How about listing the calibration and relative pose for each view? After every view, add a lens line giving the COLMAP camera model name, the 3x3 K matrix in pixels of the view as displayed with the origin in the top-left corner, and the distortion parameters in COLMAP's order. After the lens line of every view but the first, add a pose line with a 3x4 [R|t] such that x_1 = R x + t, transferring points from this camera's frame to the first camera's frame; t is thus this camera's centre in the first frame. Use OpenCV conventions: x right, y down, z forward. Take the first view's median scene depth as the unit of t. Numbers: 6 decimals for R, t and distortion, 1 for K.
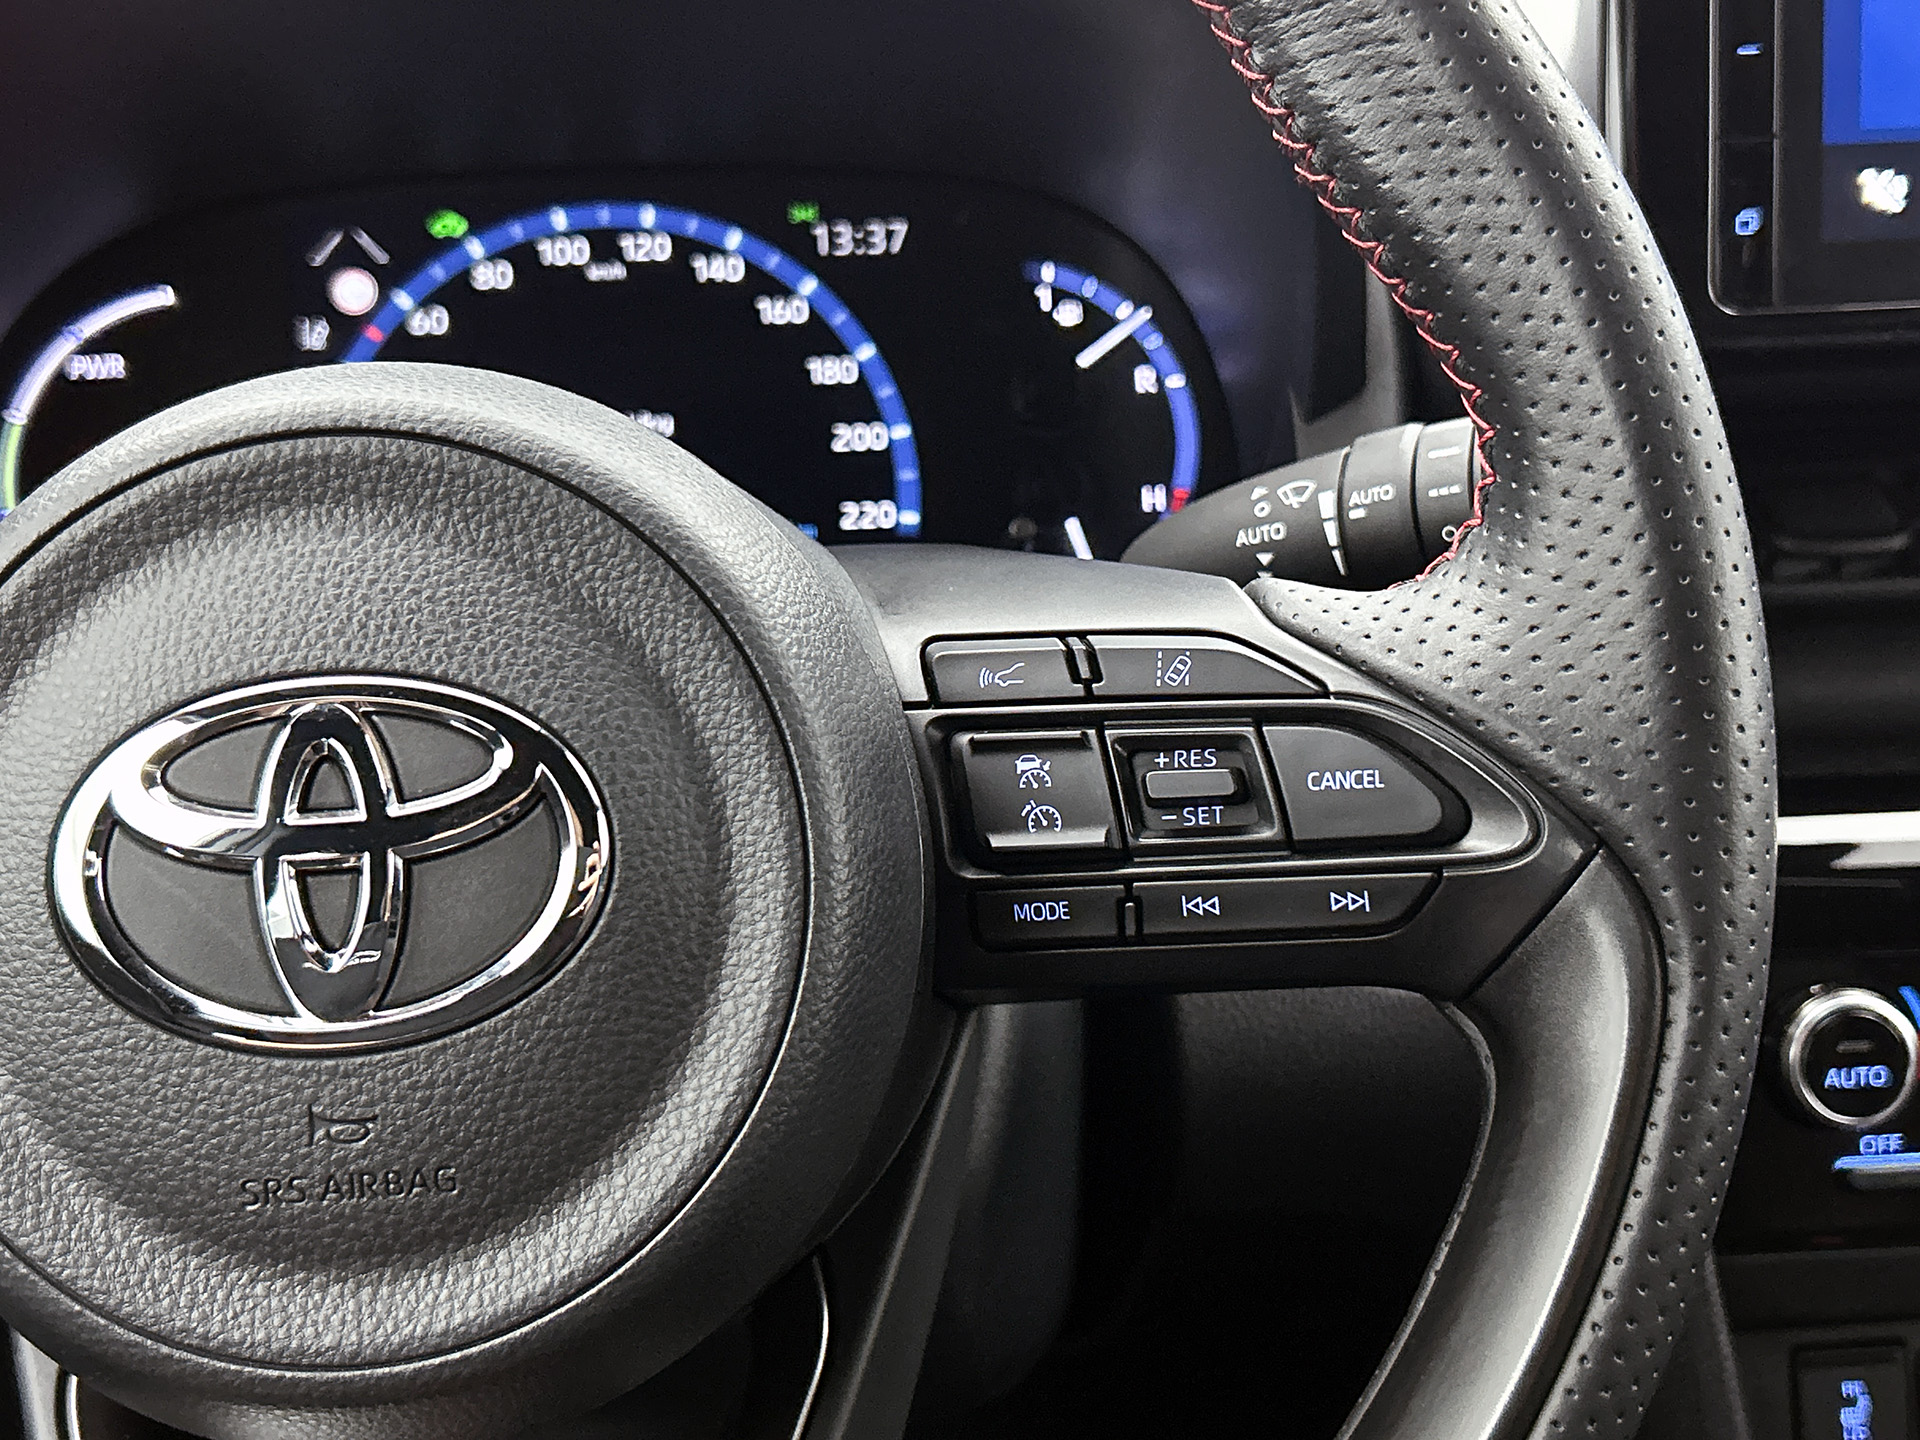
lens RADIAL K [[2429.0, 0, 995.6], [0, 2429.0, 738.6], [0, 0, 1]] dist [0.085969, 0.000000]
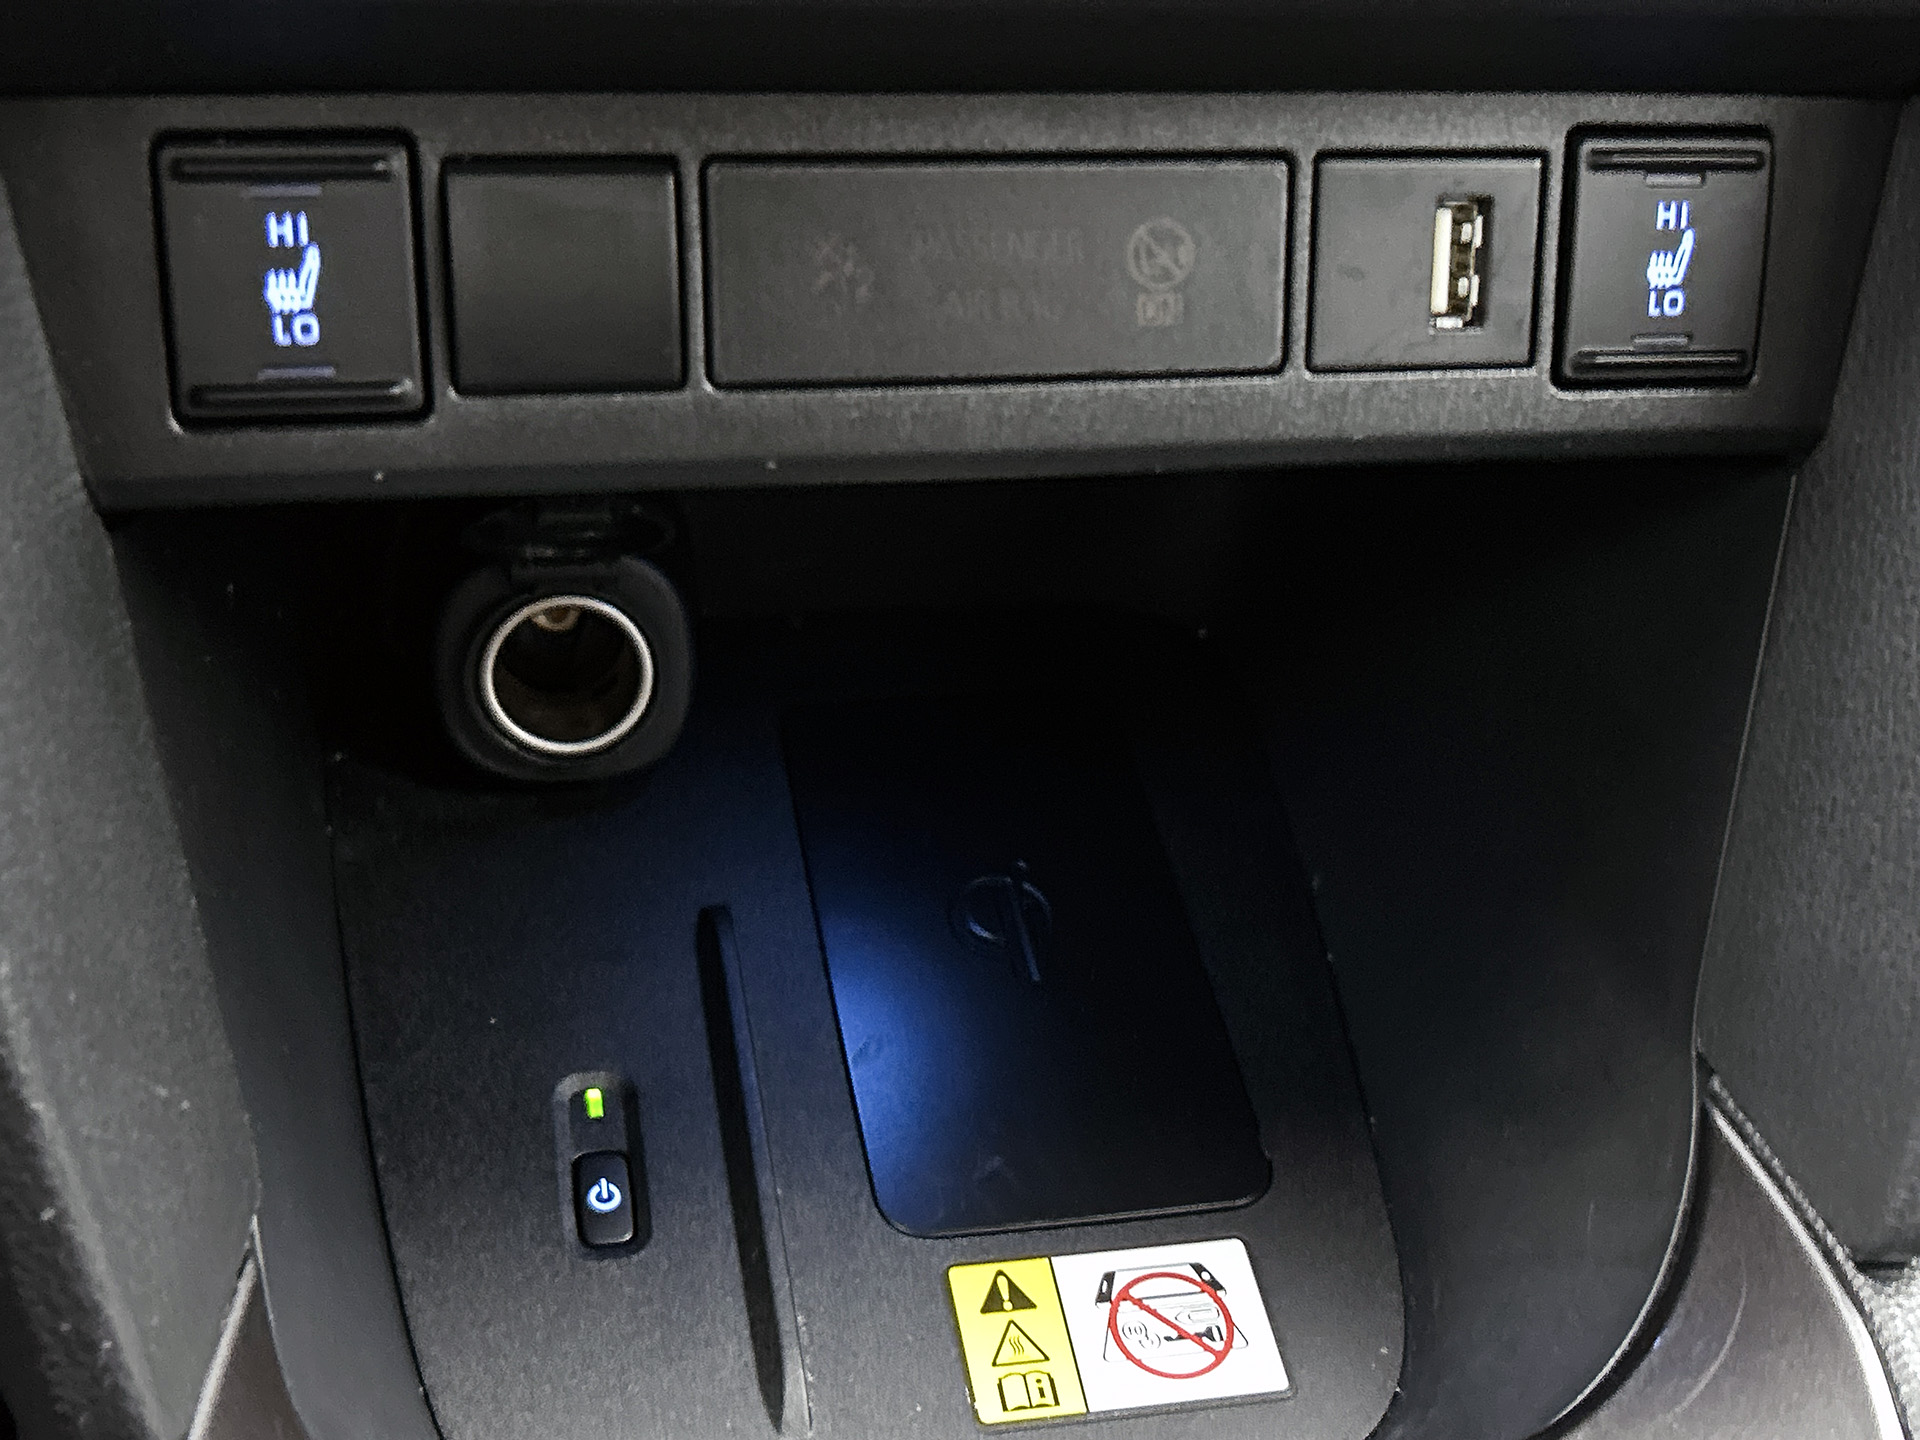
lens RADIAL K [[2429.0, 0, 993.4], [0, 2429.0, 742.2], [0, 0, 1]] dist [0.085969, 0.000000]
pose [[0.982835, -0.001488, 0.184481, 0.618166], [-0.048979, 0.961979, 0.268695, 0.356129], [-0.177866, -0.273119, 0.945394, 0.816042]]
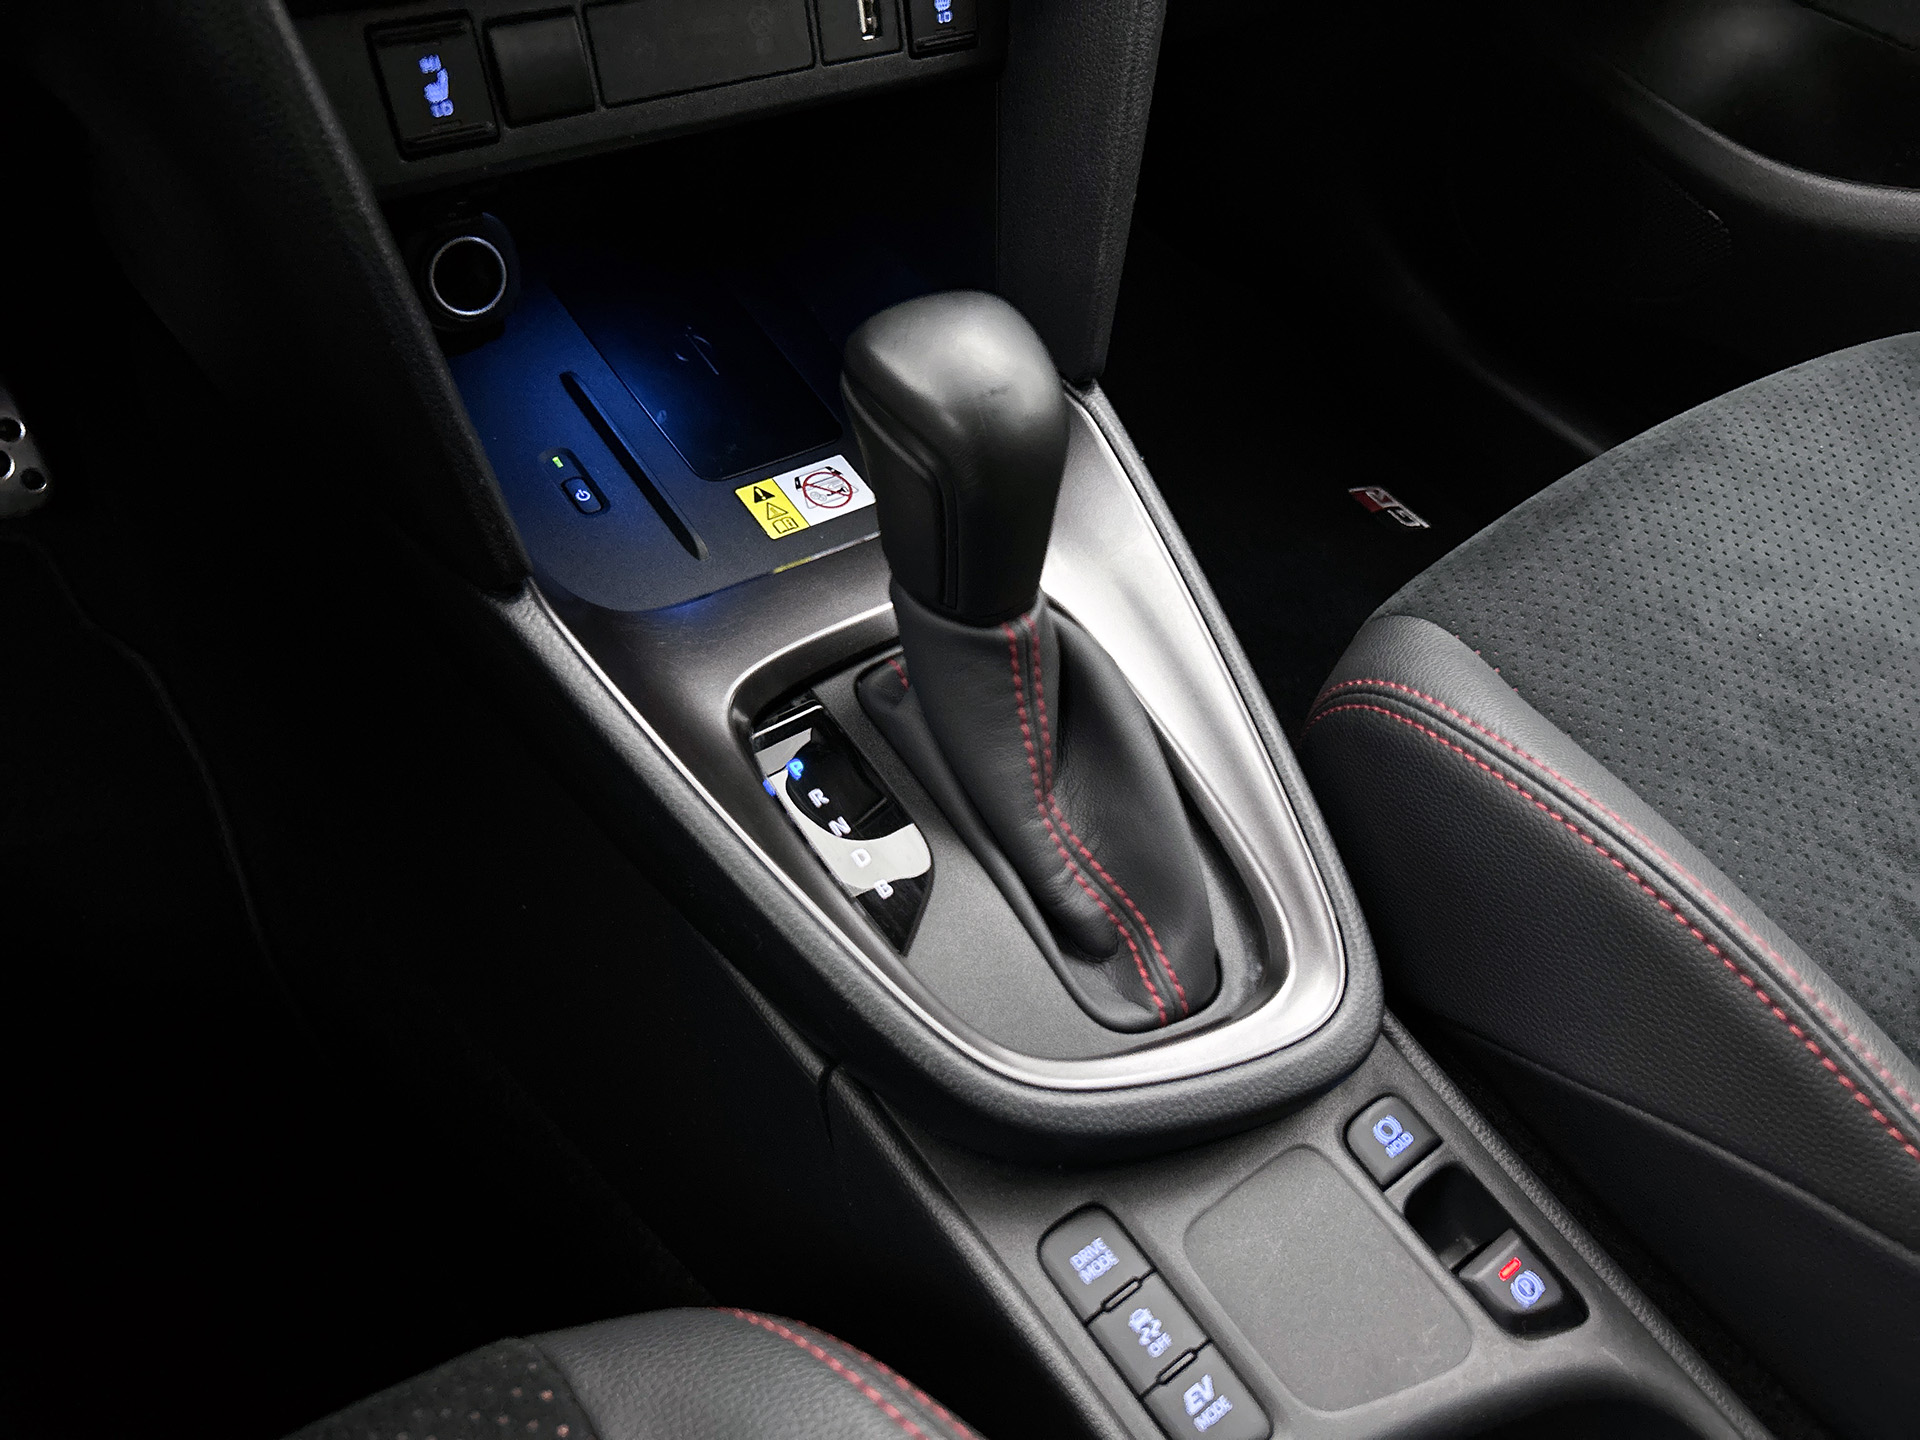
lens RADIAL K [[1477.0, 0, 988.4], [0, 1477.0, 738.6], [0, 0, 1]] dist [0.048563, -0.050933]
pose [[0.816491, -0.329012, 0.474440, 0.213054], [0.048138, 0.857675, 0.511933, 0.303191], [-0.575348, -0.395150, 0.716122, 0.411527]]
